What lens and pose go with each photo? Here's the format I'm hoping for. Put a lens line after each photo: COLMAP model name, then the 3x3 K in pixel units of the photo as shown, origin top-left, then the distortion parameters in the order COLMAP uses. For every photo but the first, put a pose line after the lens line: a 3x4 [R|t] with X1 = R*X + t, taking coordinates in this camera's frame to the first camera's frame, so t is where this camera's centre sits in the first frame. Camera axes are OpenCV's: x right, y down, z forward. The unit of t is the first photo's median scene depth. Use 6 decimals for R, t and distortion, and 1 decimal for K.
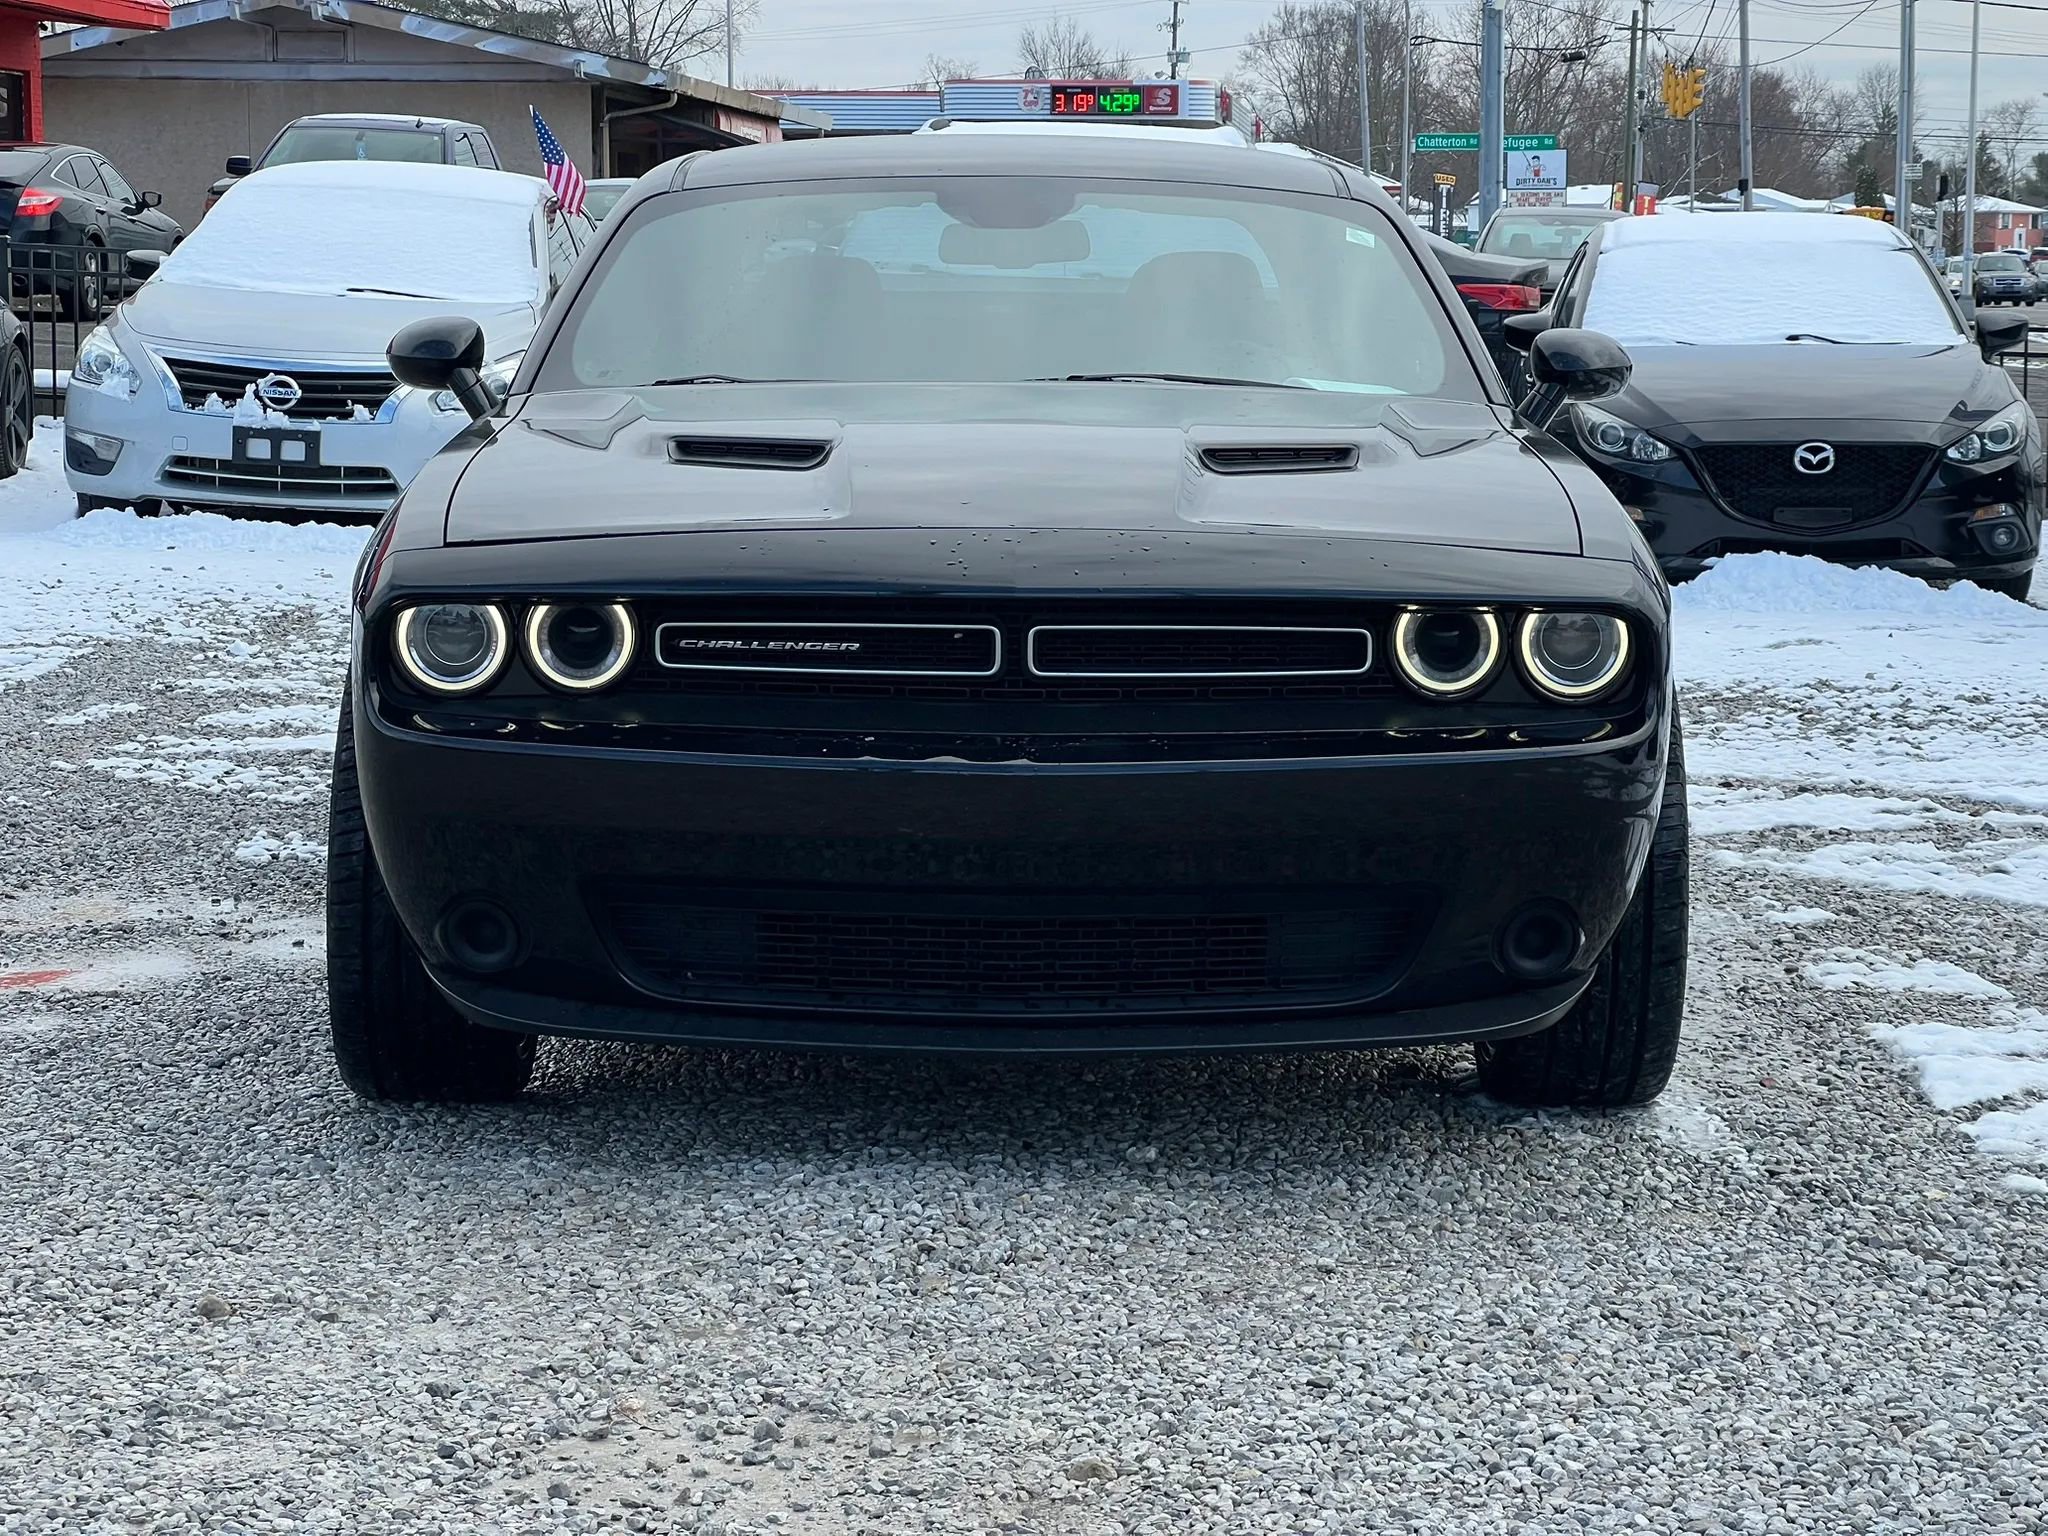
lens RADIAL K [[4524.1, 0, 1024.4], [0, 4524.1, 763.3], [0, 0, 1]] dist [0.169024, 0.000000]
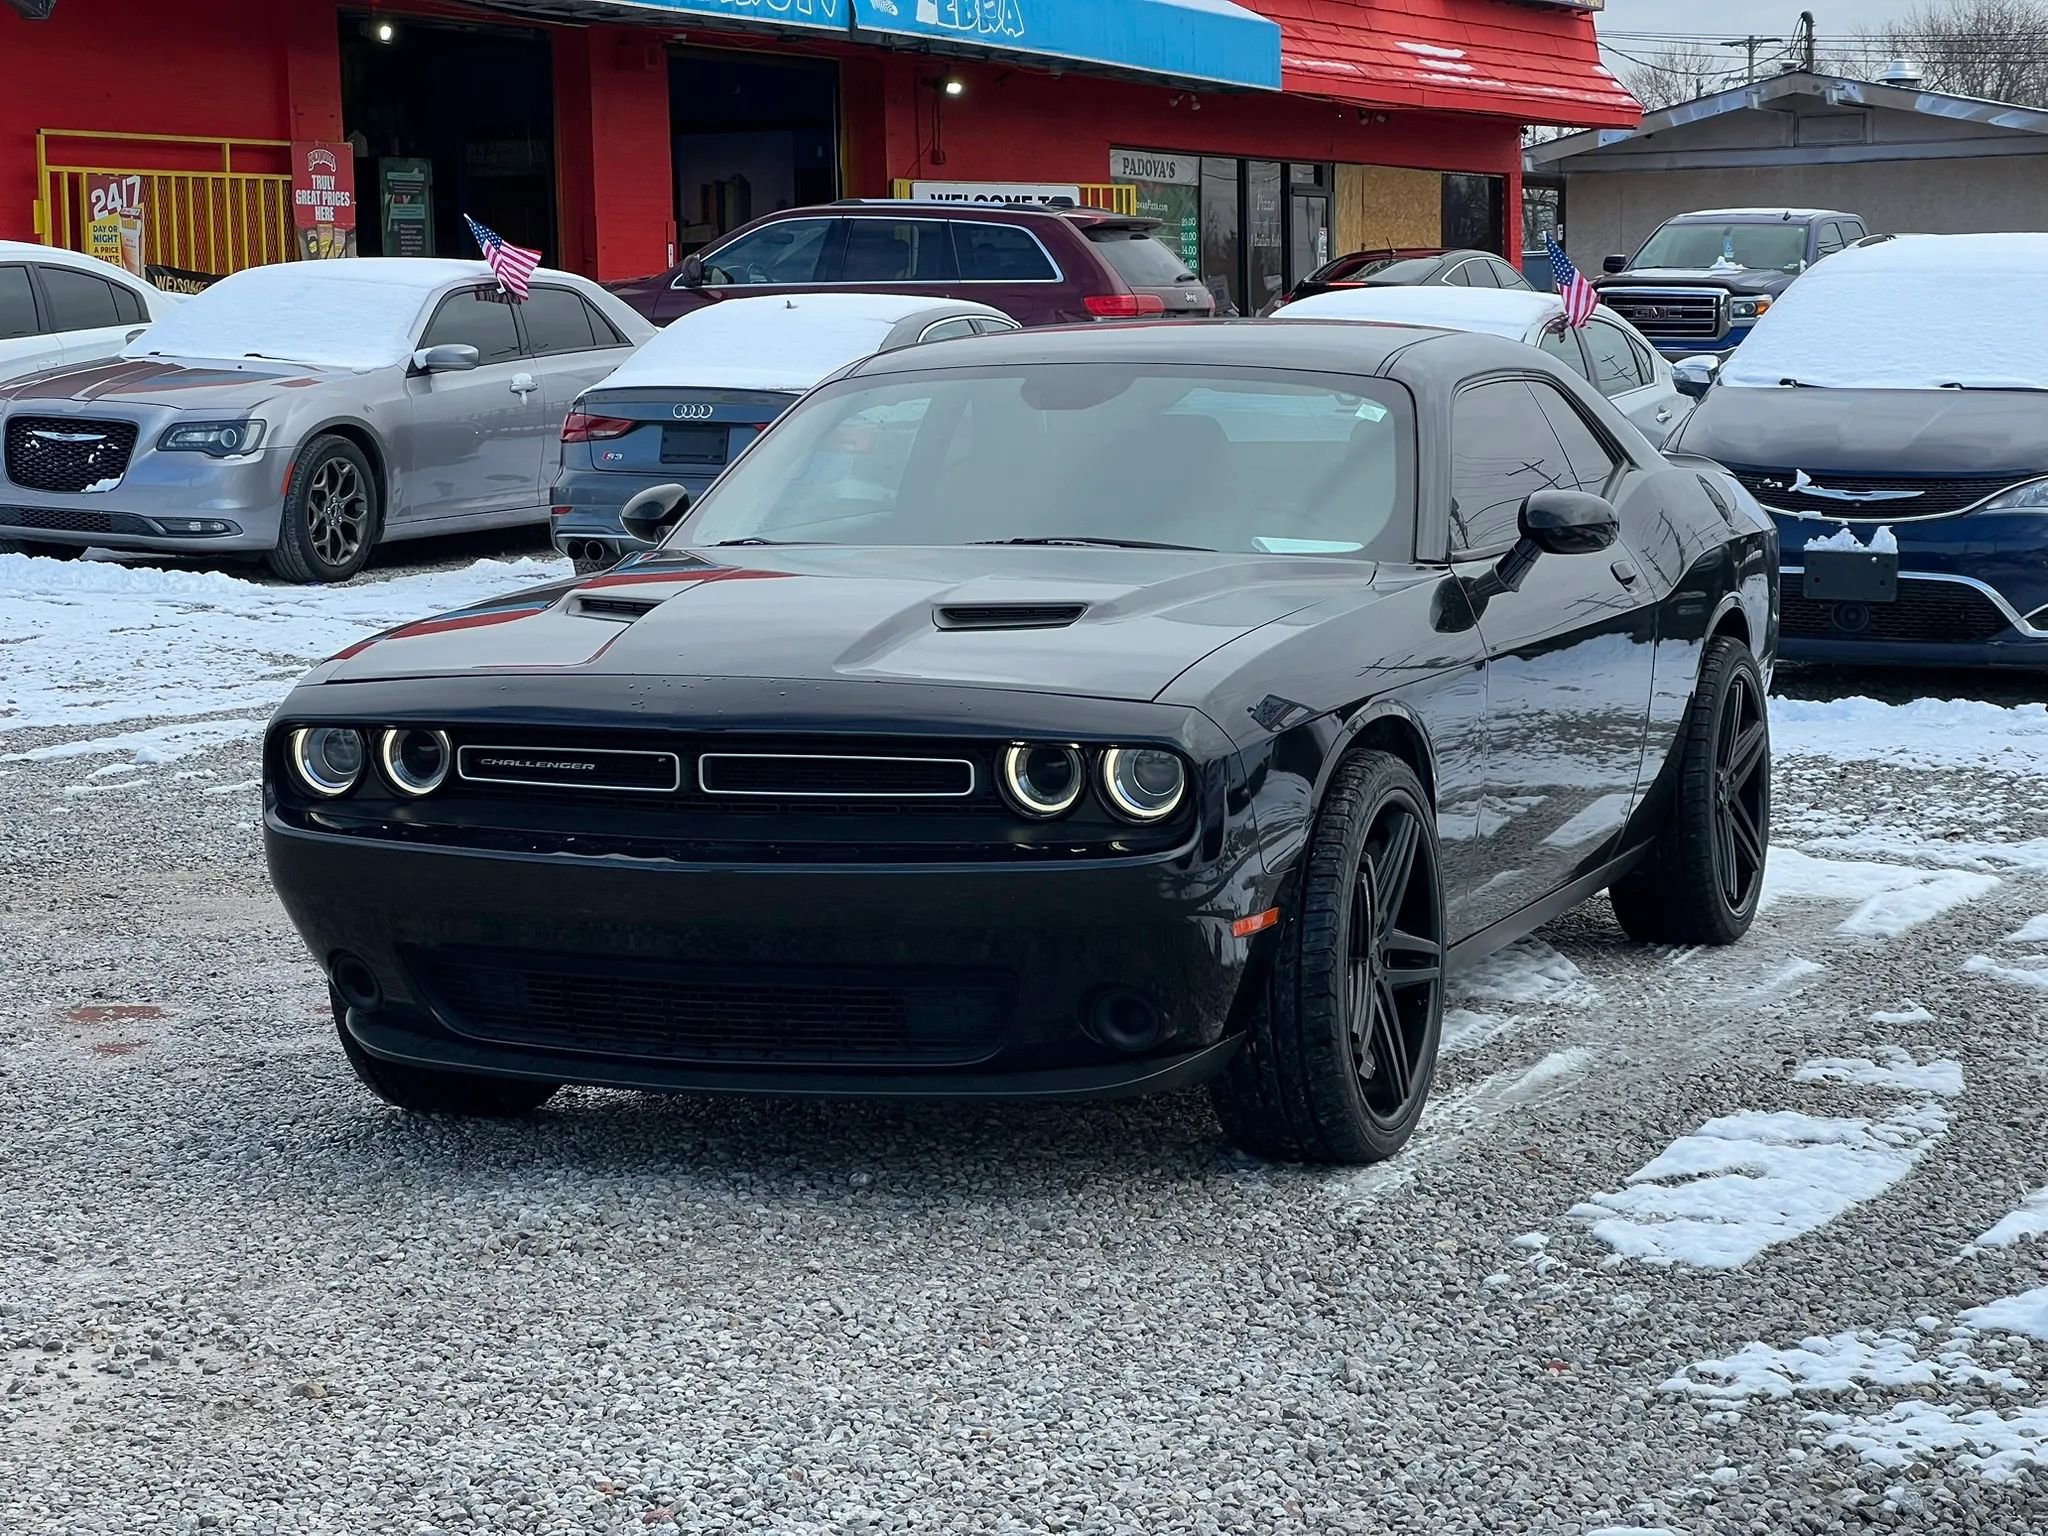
lens RADIAL K [[4524.1, 0, 1023.3], [0, 4524.1, 774.6], [0, 0, 1]] dist [0.169024, 0.000000]
pose [[0.921666, 0.019970, -0.387469, 0.555088], [-0.023568, 0.999712, -0.004538, -0.019986], [0.387267, 0.013315, 0.921871, -0.128414]]
